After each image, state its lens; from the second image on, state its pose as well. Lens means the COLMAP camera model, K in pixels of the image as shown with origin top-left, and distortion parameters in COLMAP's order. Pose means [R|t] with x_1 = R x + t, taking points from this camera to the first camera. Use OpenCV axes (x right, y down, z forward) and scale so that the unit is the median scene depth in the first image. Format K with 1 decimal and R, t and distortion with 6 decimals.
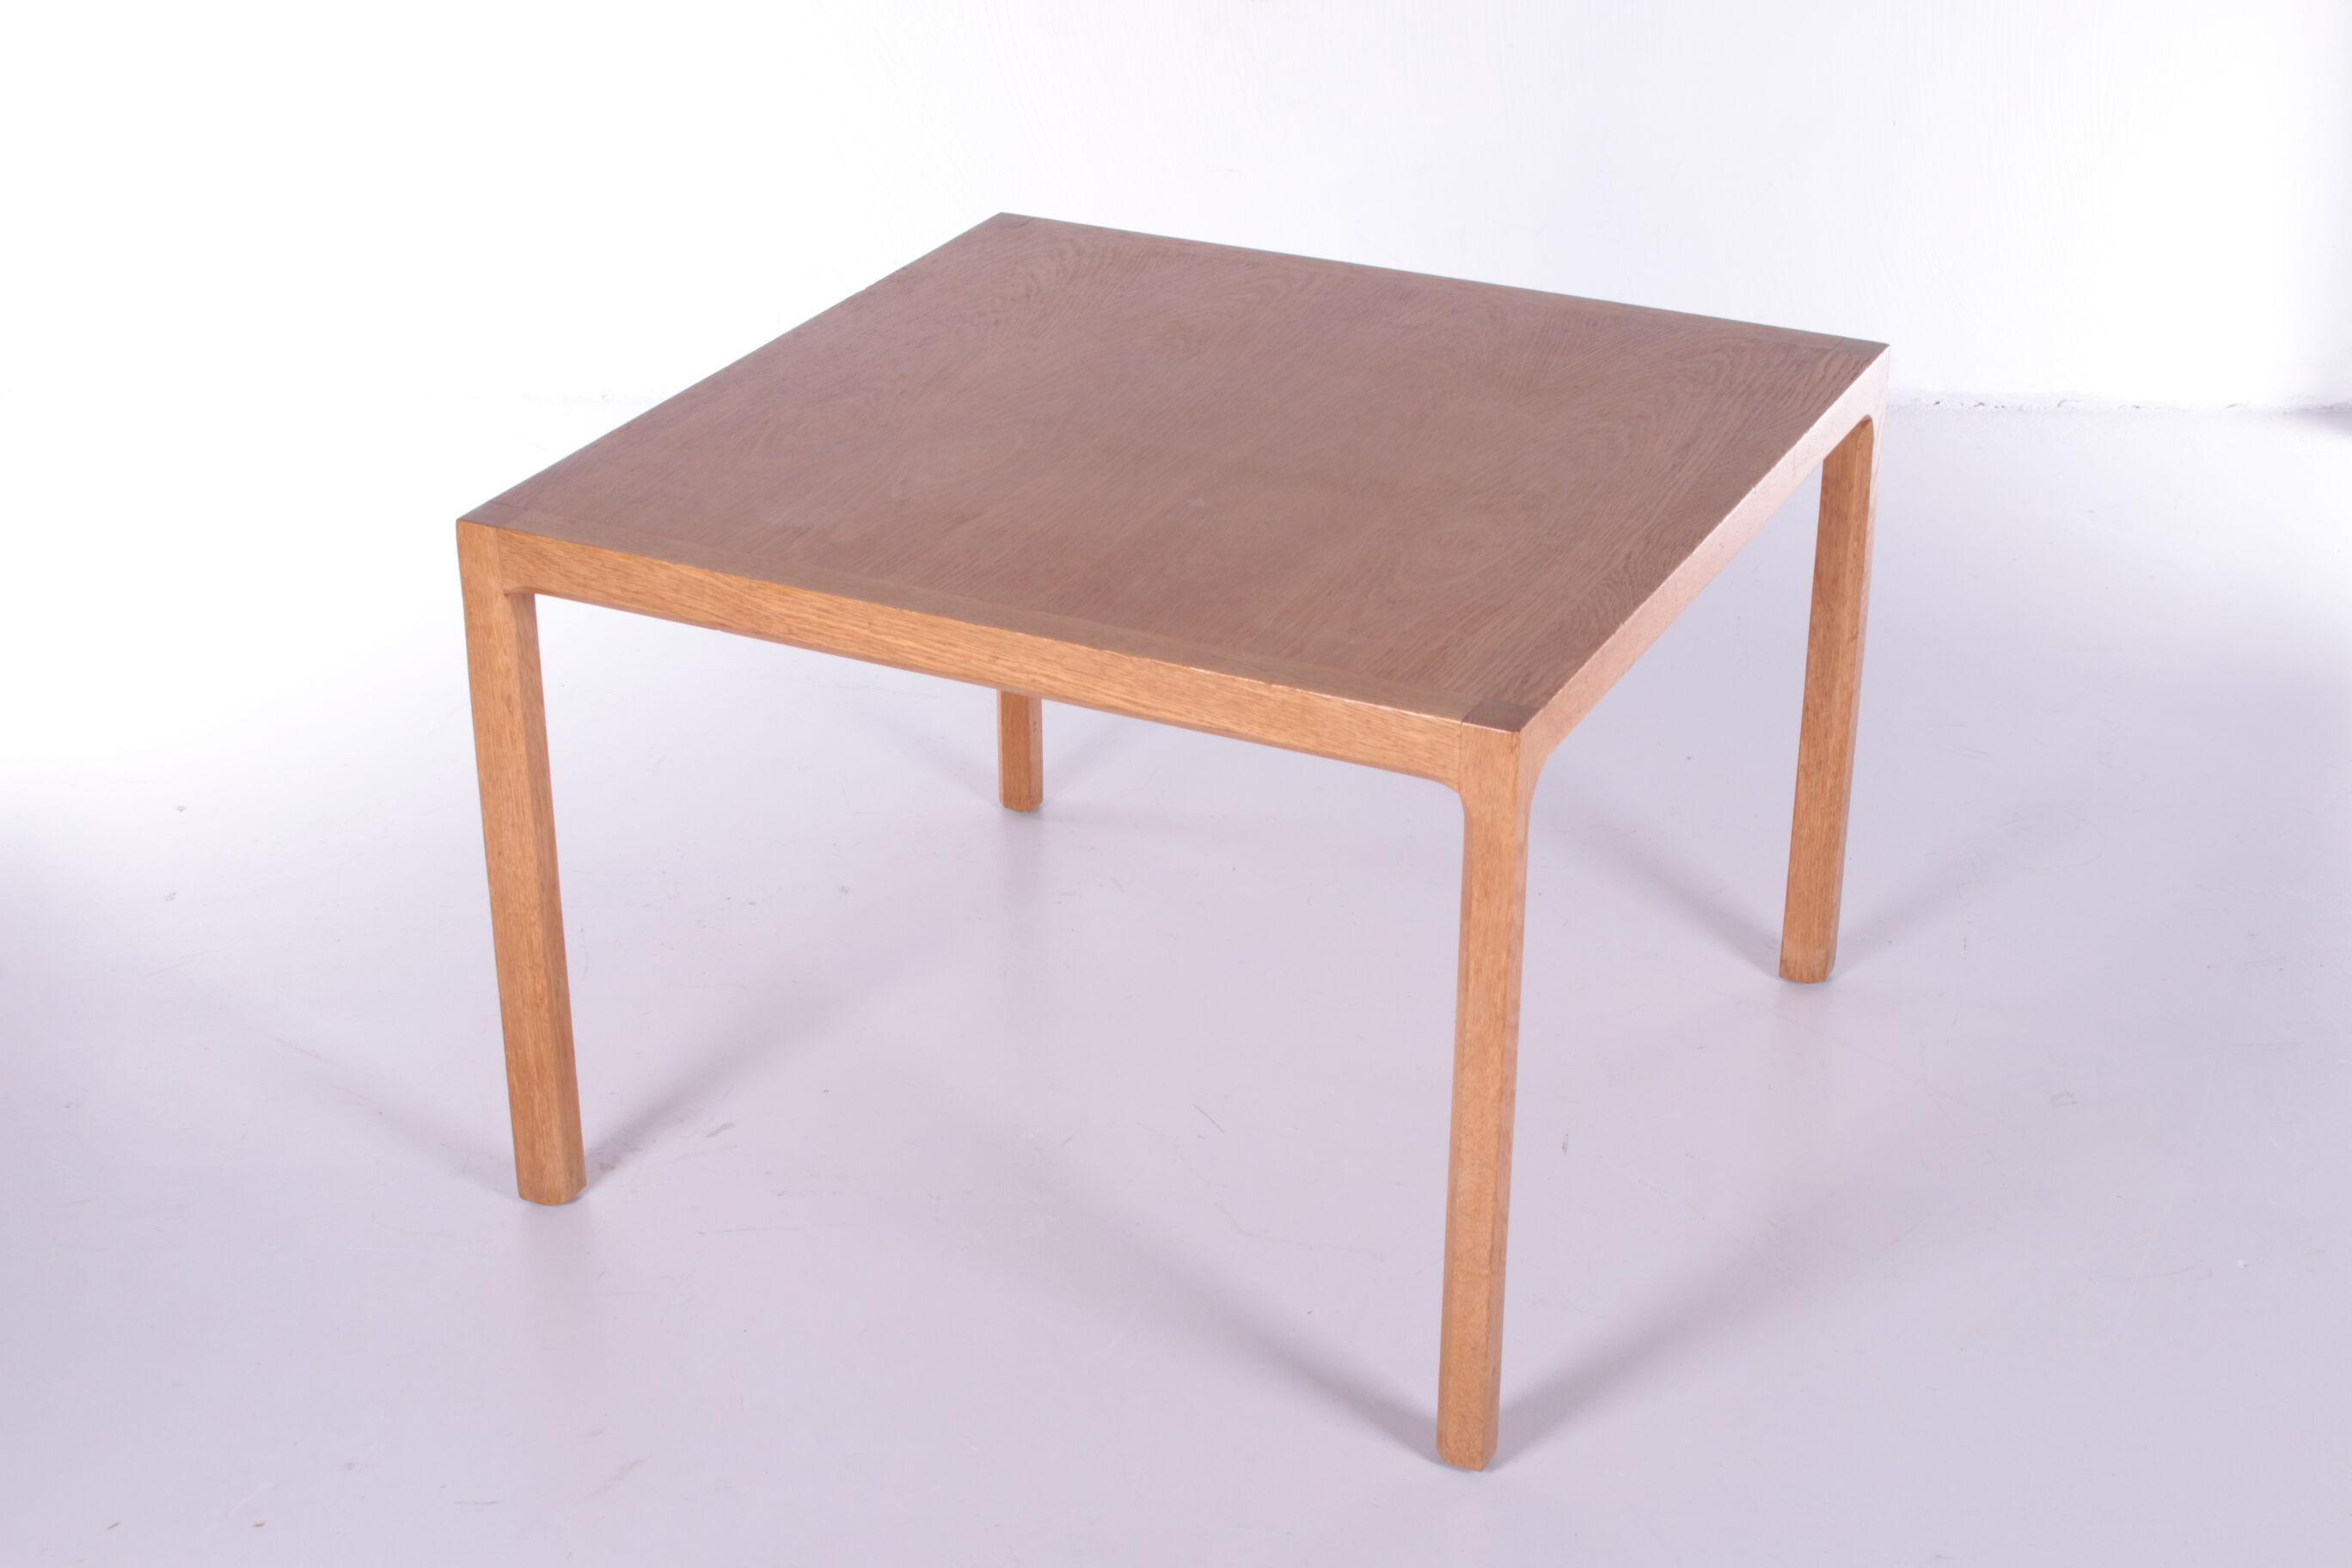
lens RADIAL K [[3783.7, 0, 1178.2], [0, 3783.7, 788.9], [0, 0, 1]] dist [0.002895, 0.000000]
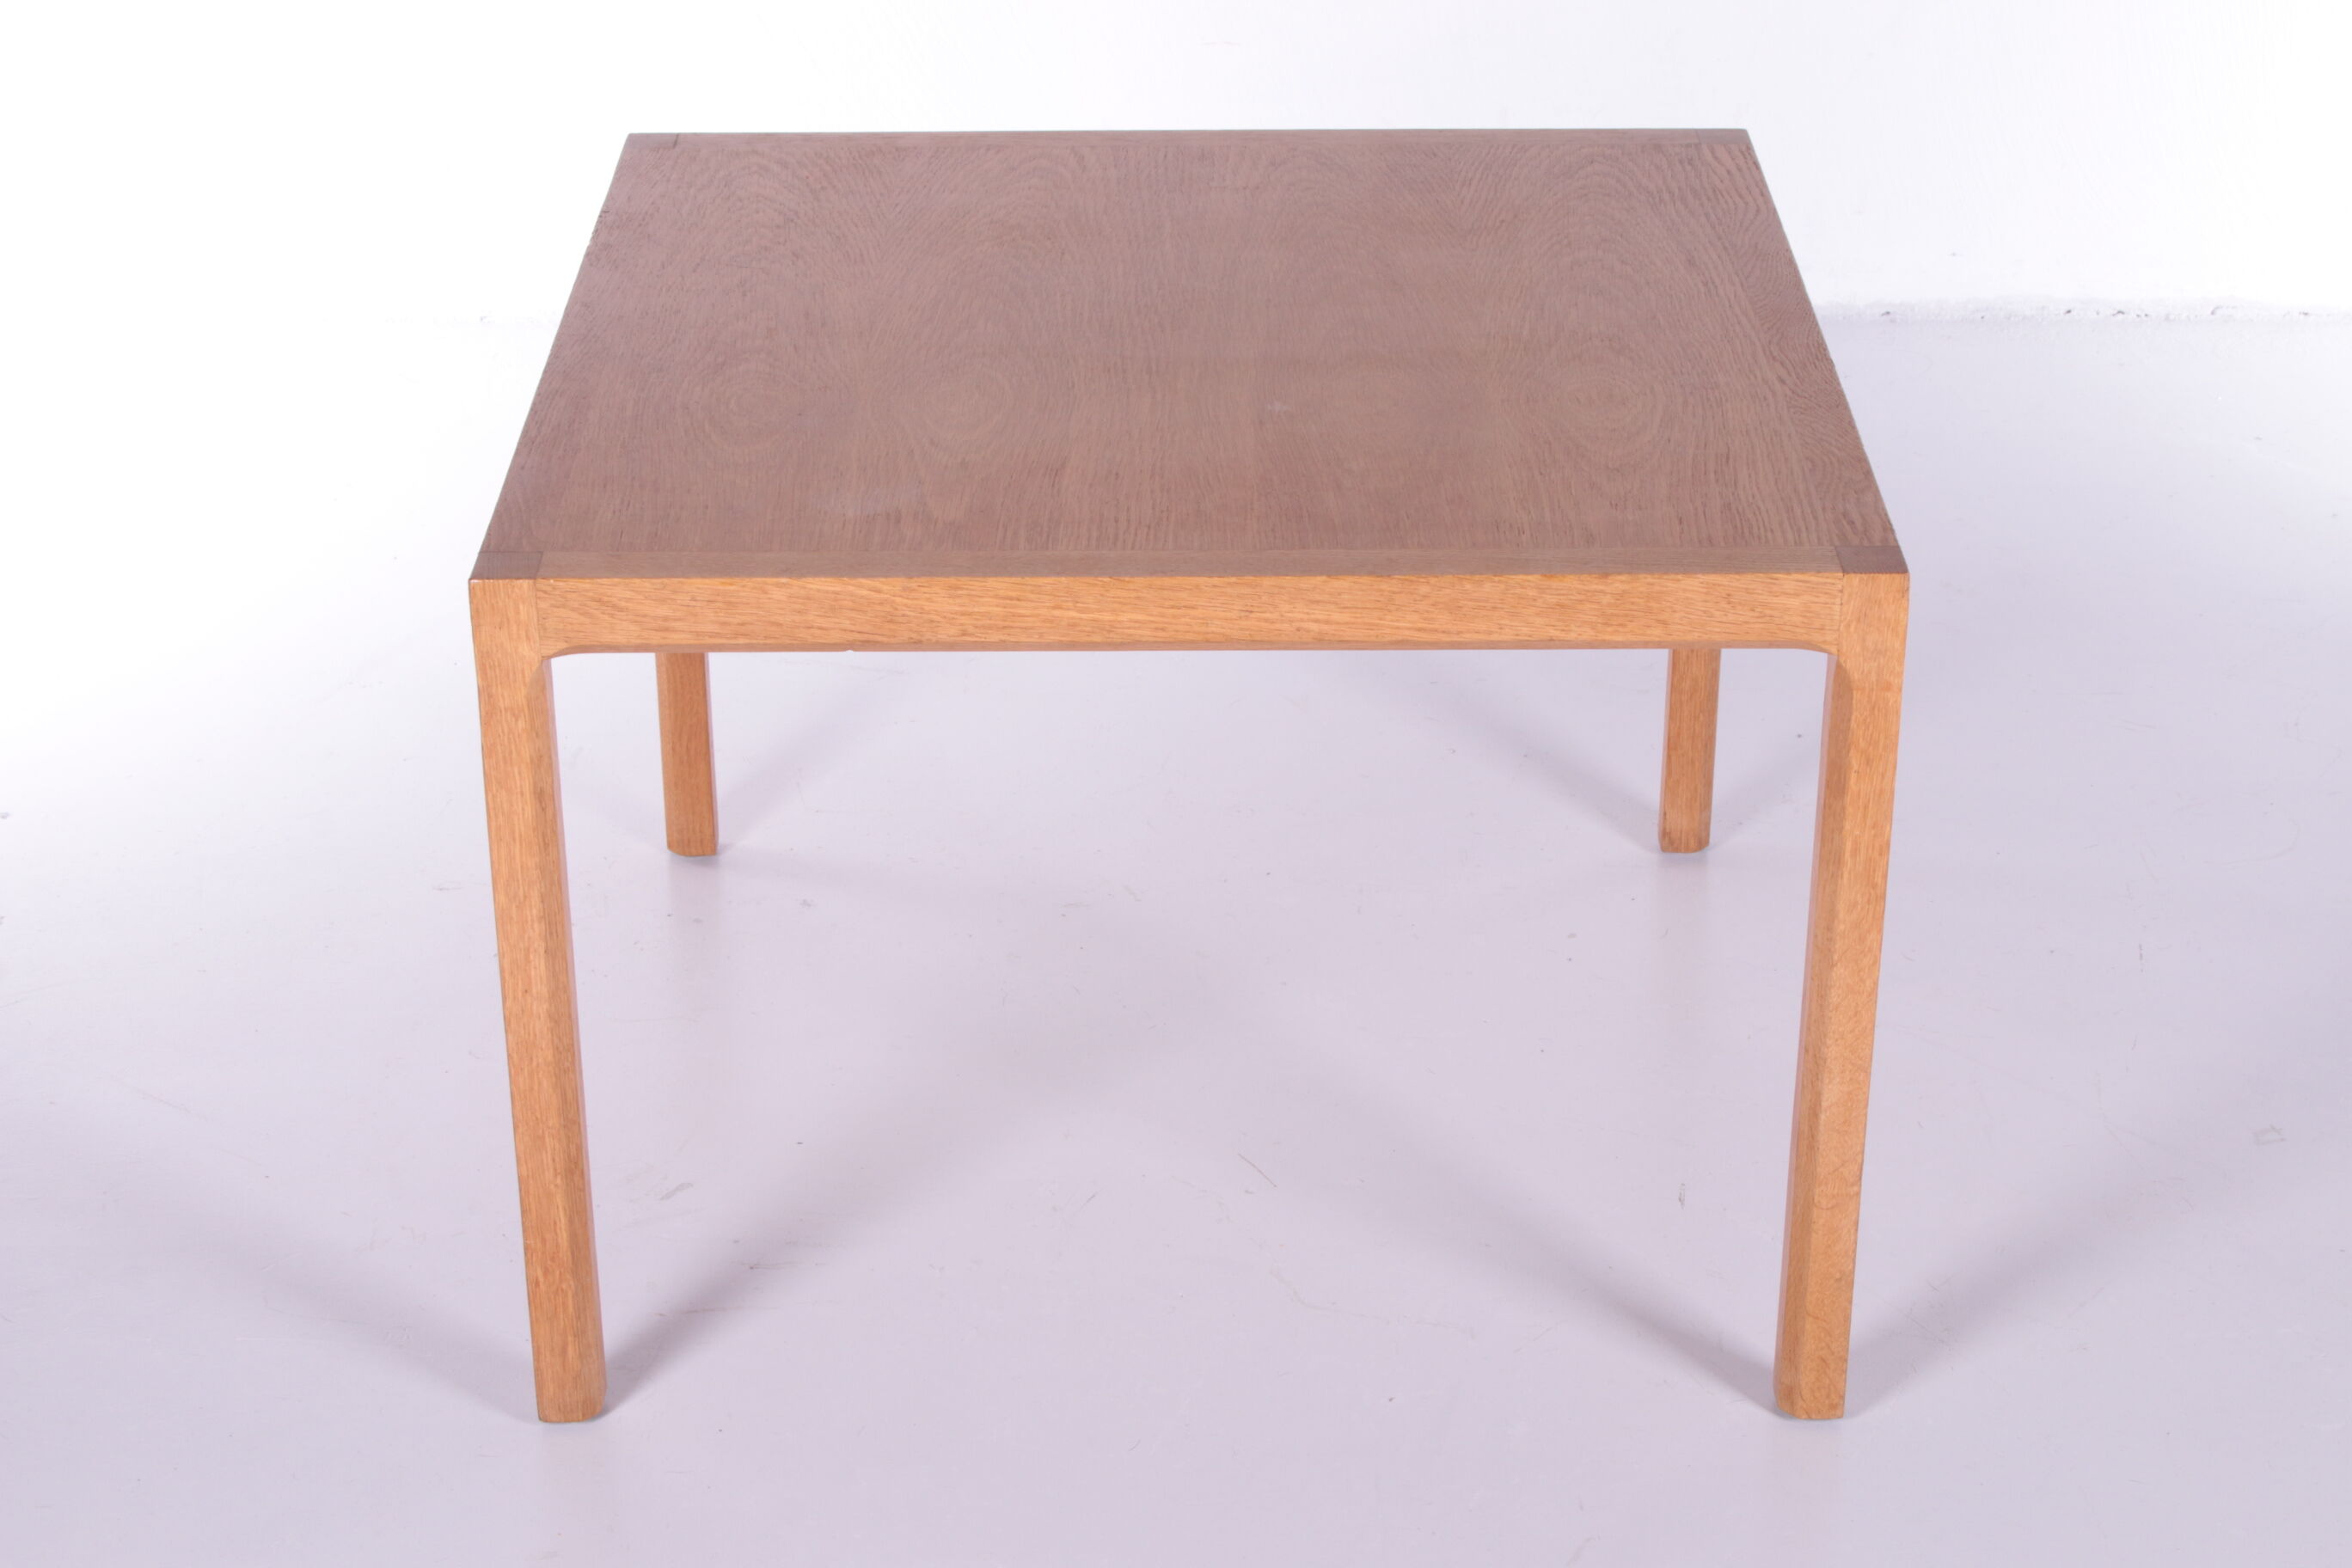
lens RADIAL K [[4510.1, 0, 1158.2], [0, 4510.1, 786.8], [0, 0, 1]] dist [-0.004943, 0.000000]
pose [[0.896345, -0.196797, 0.397287, -0.470664], [0.197196, 0.979535, 0.040310, -0.040621], [-0.397089, 0.042212, 0.916809, 0.085742]]
